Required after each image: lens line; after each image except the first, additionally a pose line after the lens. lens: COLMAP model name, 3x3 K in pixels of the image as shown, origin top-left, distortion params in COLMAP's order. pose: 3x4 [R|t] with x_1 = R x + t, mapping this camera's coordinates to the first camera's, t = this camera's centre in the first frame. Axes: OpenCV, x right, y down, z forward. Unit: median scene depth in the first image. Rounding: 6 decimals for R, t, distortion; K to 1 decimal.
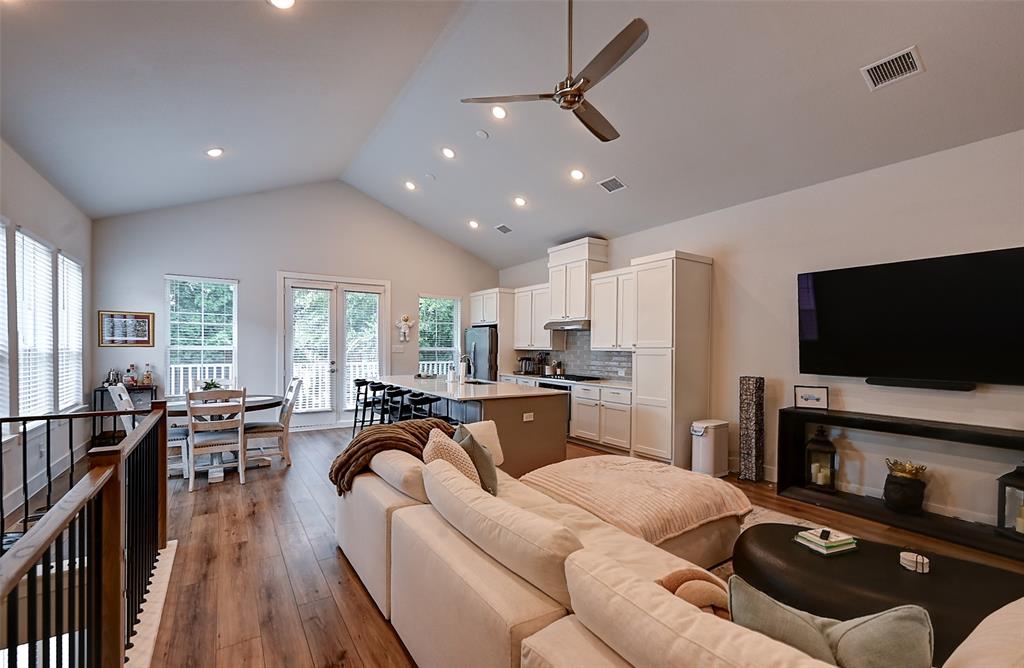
lens RADIAL K [[429.4, 0, 488.5], [0, 429.4, 354.0], [0, 0, 1]] dist [0.001220, 0.000085]
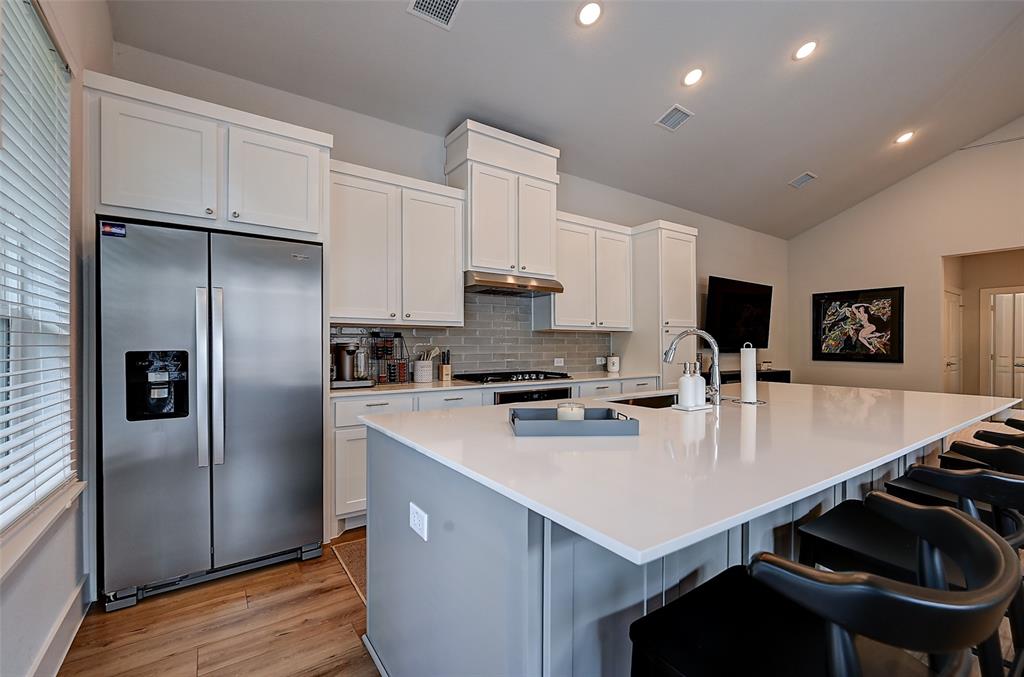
lens RADIAL K [[430.0, 0, 513.2], [0, 430.0, 342.7], [0, 0, 1]] dist [0.000172, 0.000175]
pose [[-0.055389, -0.002220, 0.998462, -0.357520], [0.013477, 0.999905, 0.002970, 0.008365], [-0.998374, 0.013620, -0.055354, 0.988273]]
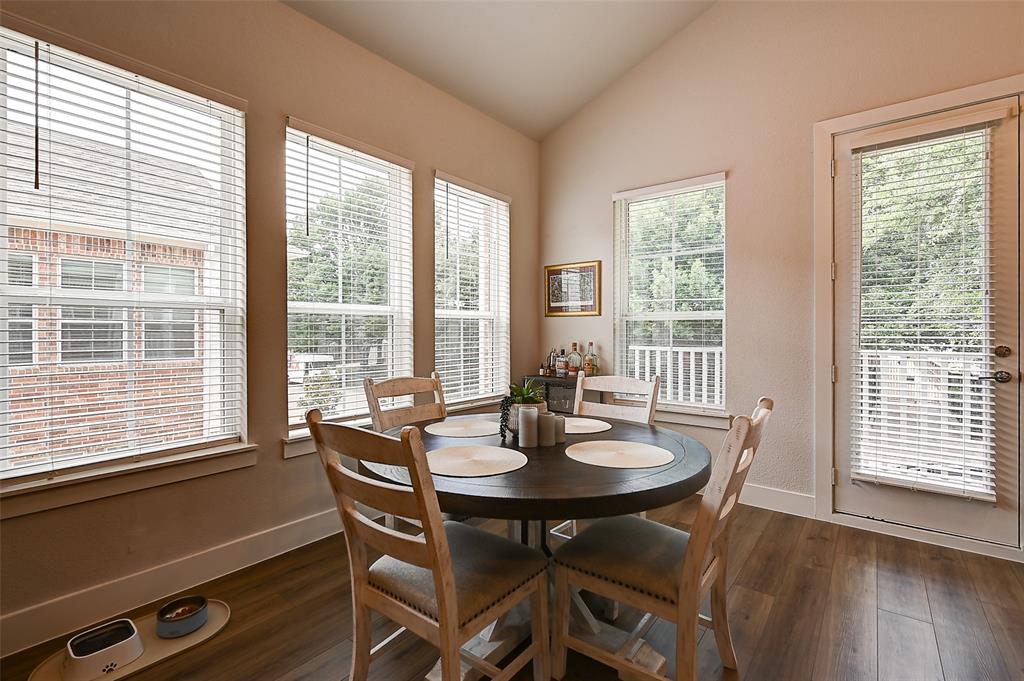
lens RADIAL K [[453.3, 0, 516.7], [0, 453.3, 331.5], [0, 0, 1]] dist [-0.001287, 0.000022]
pose [[0.341303, -0.008508, -0.939915, -0.180563], [-0.009473, 0.999877, -0.012491, 0.013762], [0.939906, 0.013167, 0.341181, 0.580266]]
